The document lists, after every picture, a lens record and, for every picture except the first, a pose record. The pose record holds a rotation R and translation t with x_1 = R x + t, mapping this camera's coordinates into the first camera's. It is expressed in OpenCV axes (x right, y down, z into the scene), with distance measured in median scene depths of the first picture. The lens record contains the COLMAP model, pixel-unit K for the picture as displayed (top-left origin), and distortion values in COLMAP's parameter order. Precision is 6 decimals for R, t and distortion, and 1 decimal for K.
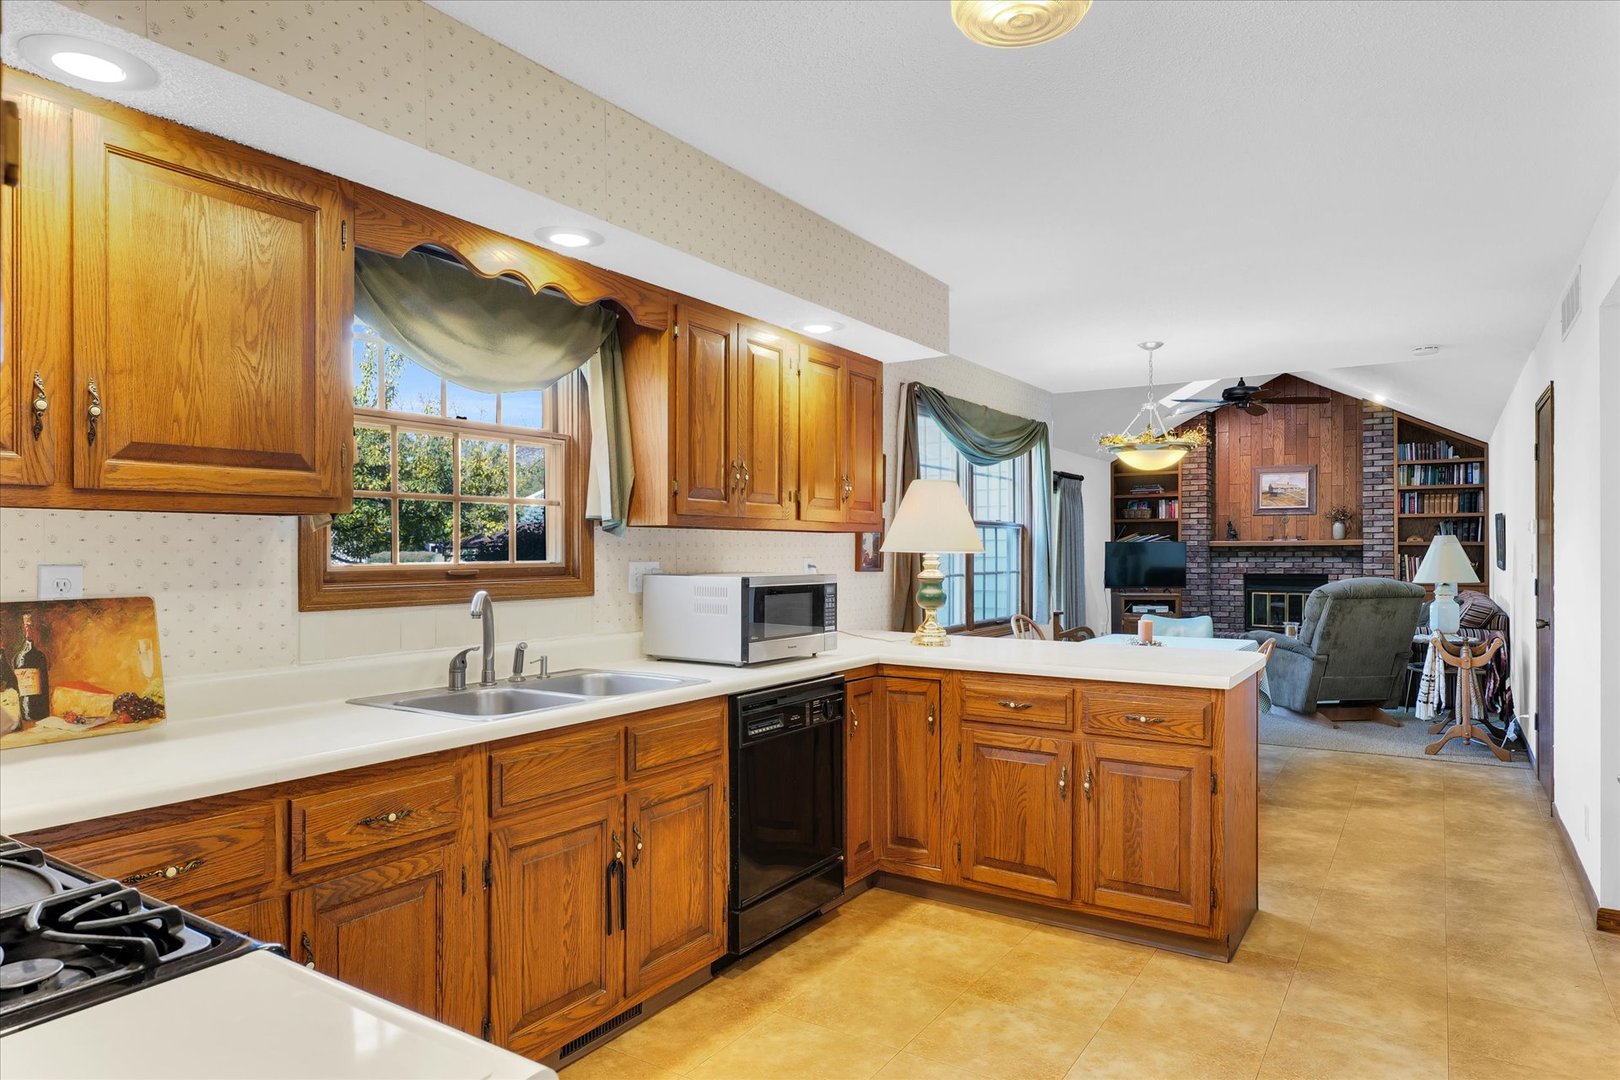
lens RADIAL K [[977.5, 0, 808.6], [0, 977.5, 549.2], [0, 0, 1]] dist [0.001206, 0.000254]
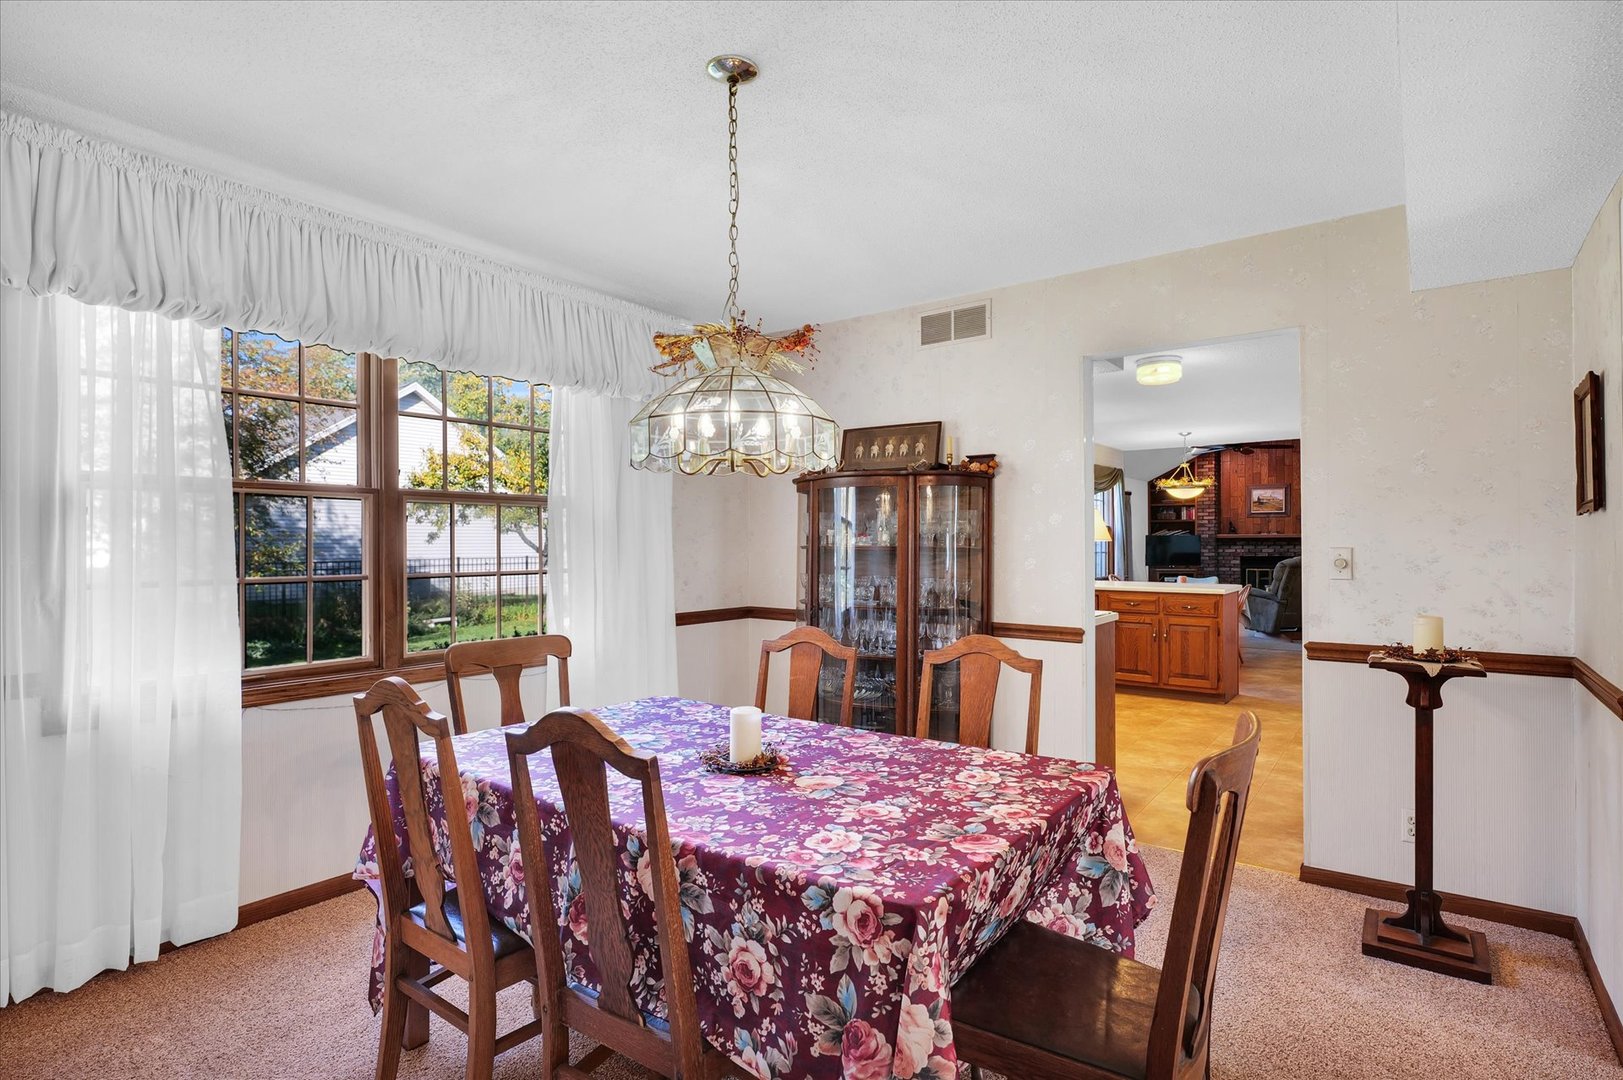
lens RADIAL K [[821.4, 0, 811.5], [0, 821.4, 540.0], [0, 0, 1]] dist [0.000412, -0.000090]
pose [[0.997615, -0.001987, -0.068999, -0.385288], [0.001840, 0.999996, -0.002194, 0.004905], [0.069003, 0.002062, 0.997614, -0.939748]]
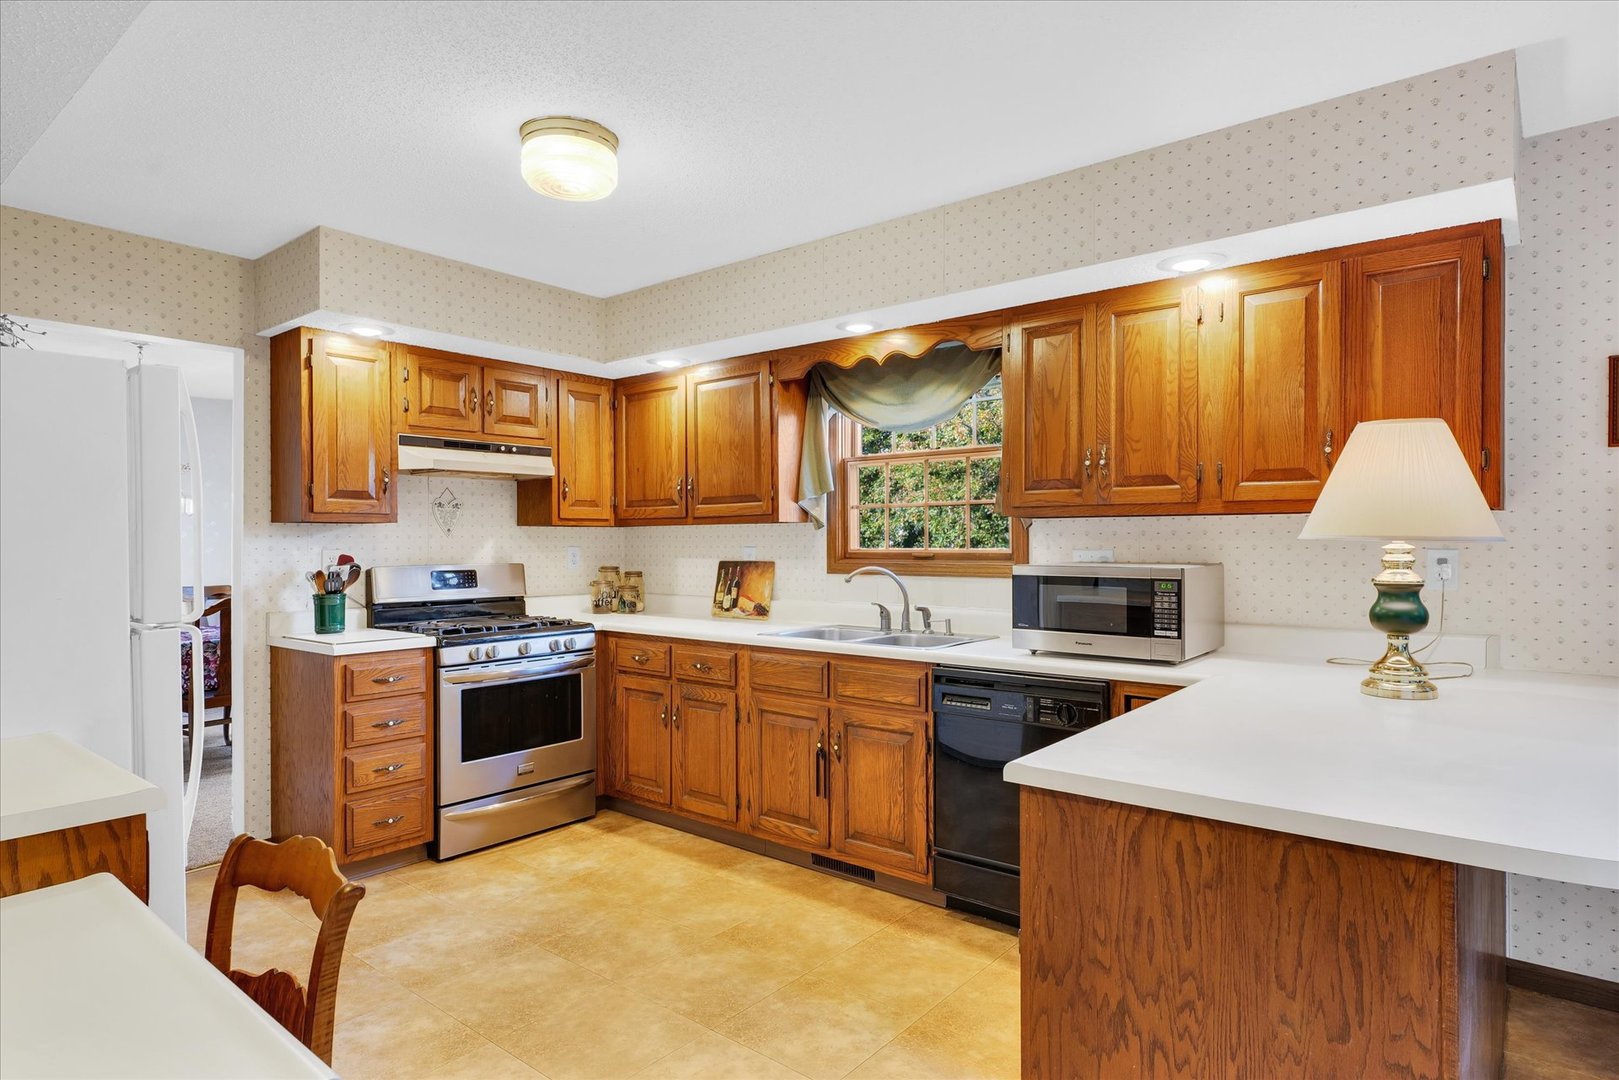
lens RADIAL K [[896.8, 0, 809.5], [0, 896.8, 540.0], [0, 0, 1]] dist [0.000369, 0.000055]
pose [[-0.112327, -0.001763, -0.993670, 0.757540], [0.004134, 0.999989, -0.002242, 0.002537], [0.993663, -0.004359, -0.112318, 0.743001]]
